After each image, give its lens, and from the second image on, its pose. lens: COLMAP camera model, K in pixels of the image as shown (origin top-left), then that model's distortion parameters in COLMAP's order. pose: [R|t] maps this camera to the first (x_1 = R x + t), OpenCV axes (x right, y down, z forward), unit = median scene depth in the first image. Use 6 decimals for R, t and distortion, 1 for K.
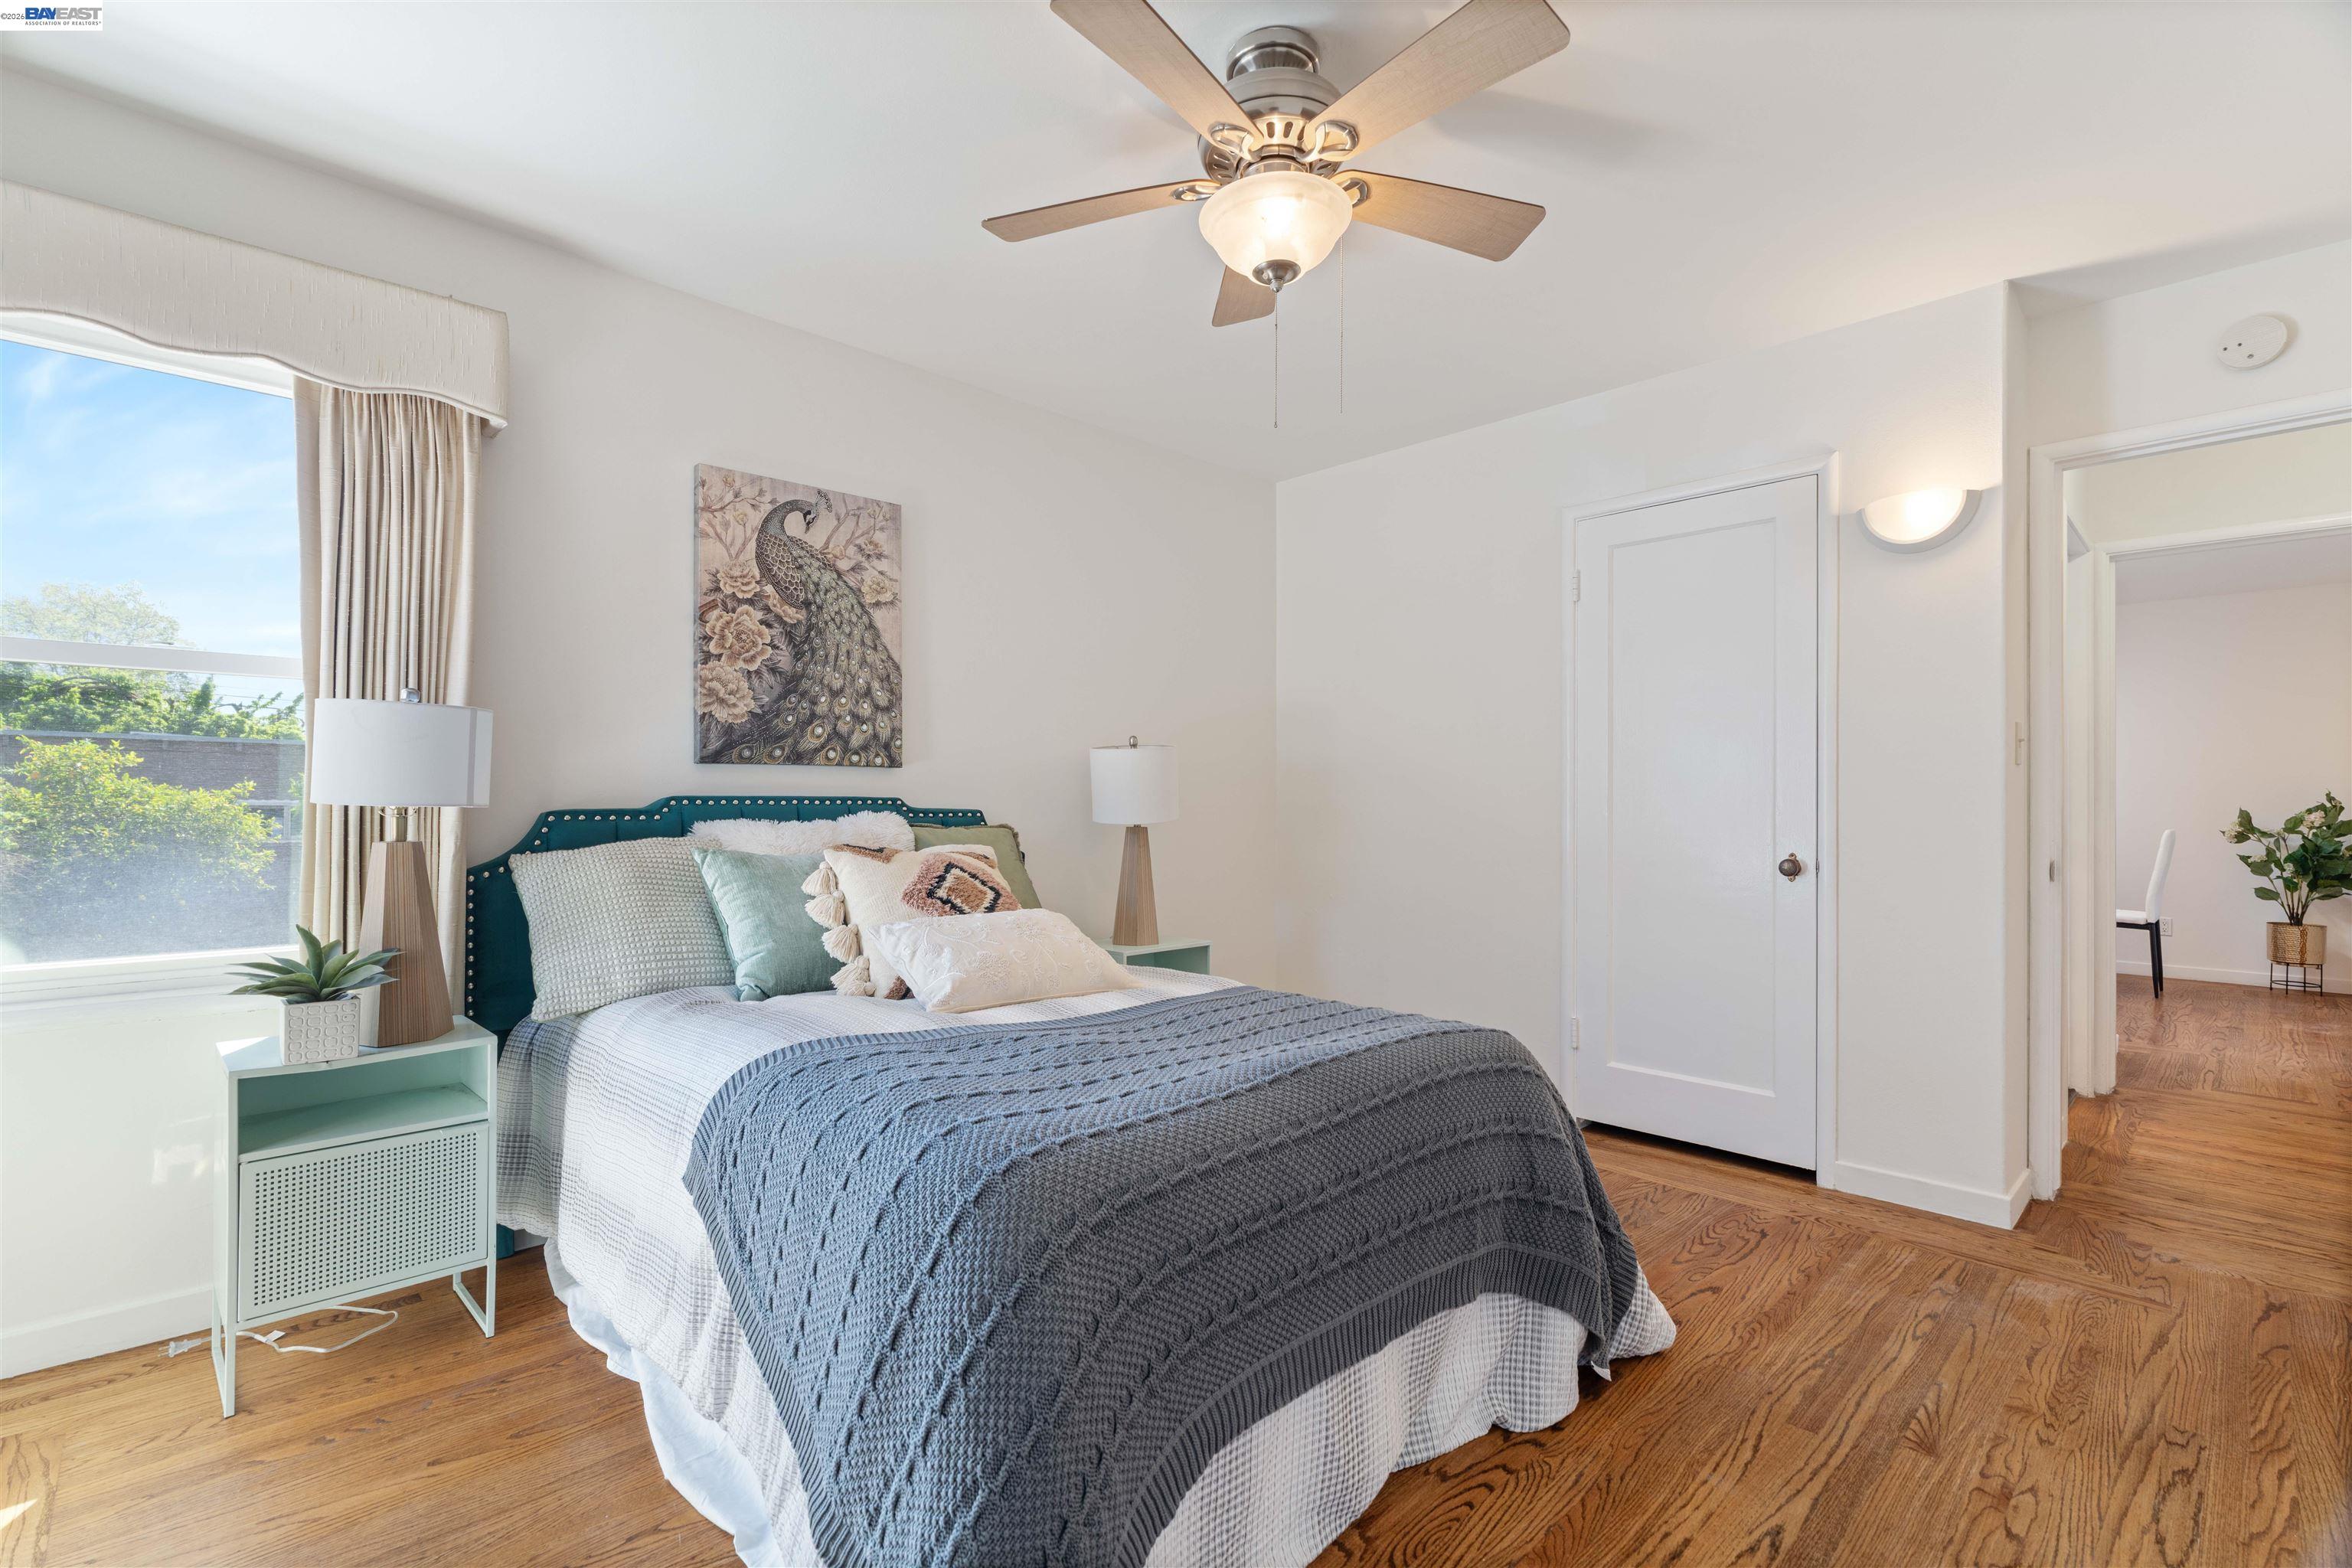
lens RADIAL K [[1061.7, 0, 1162.0], [0, 1061.7, 787.6], [0, 0, 1]] dist [-0.009950, 0.003093]
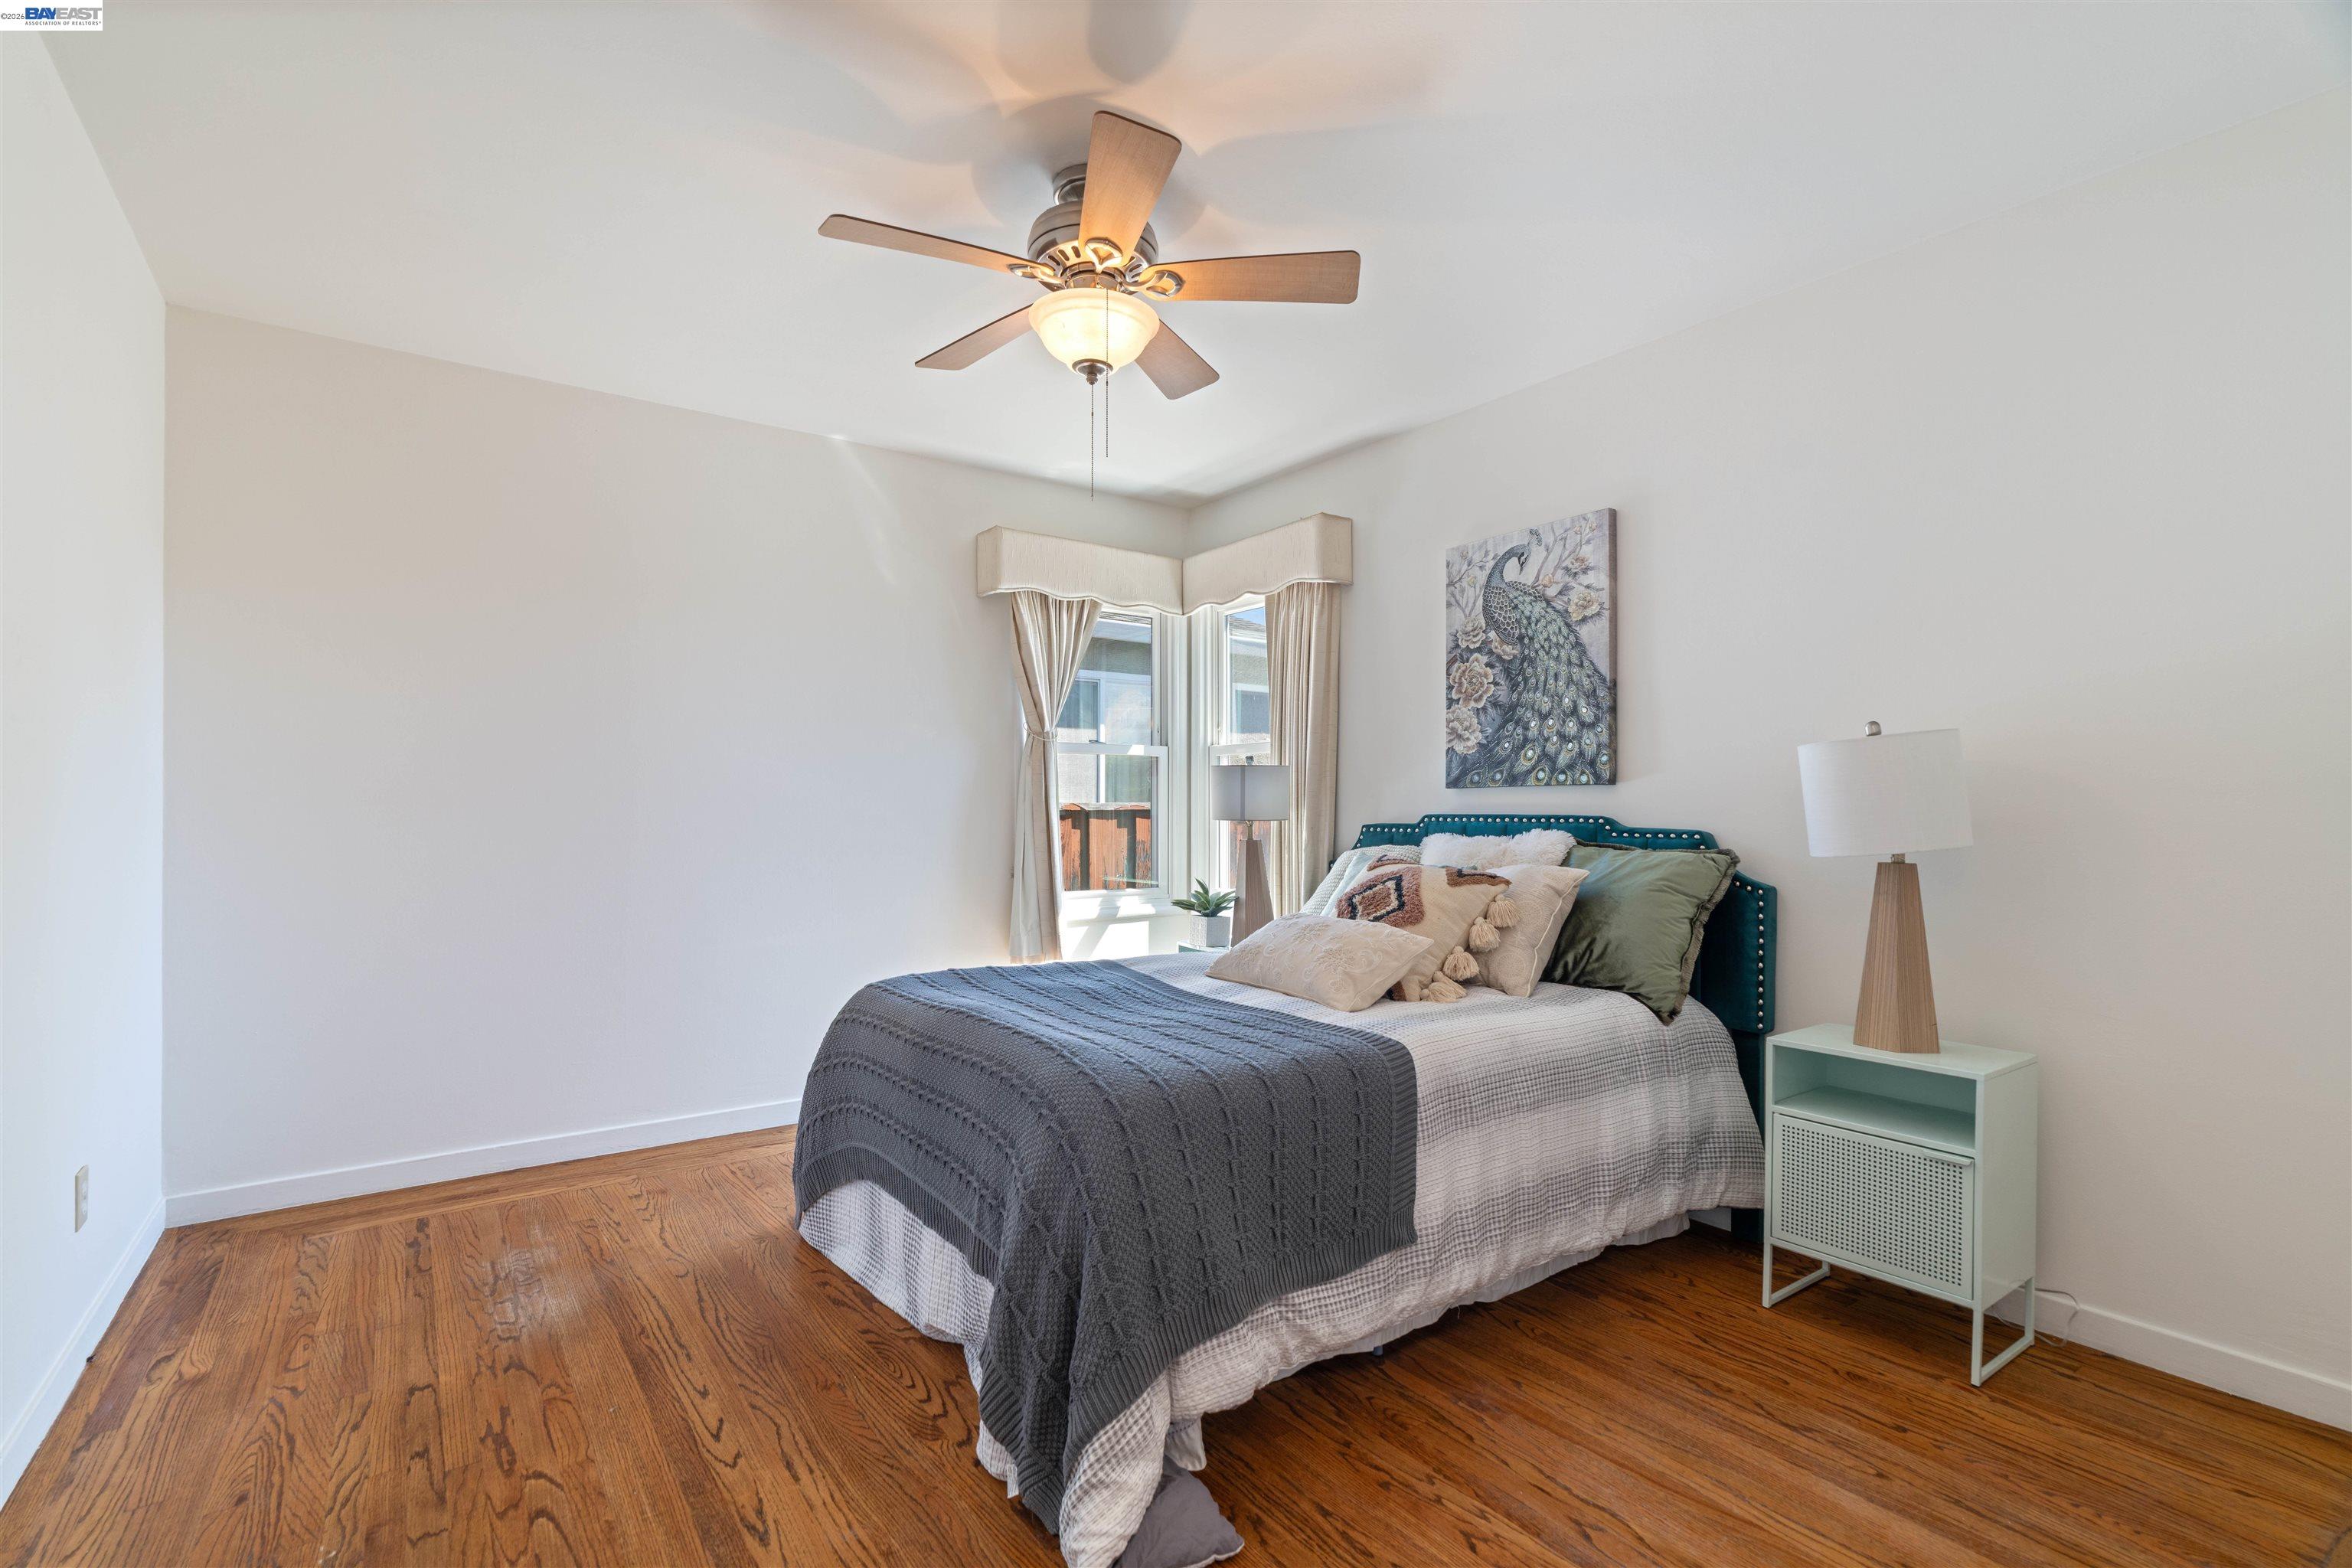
lens RADIAL K [[1061.7, 0, 1167.2], [0, 1061.7, 798.0], [0, 0, 1]] dist [-0.009950, 0.003093]
pose [[-0.140684, -0.014900, -0.989942, 0.801521], [0.008215, 0.999835, -0.016216, 0.005900], [0.990020, -0.010413, -0.140539, 0.796448]]
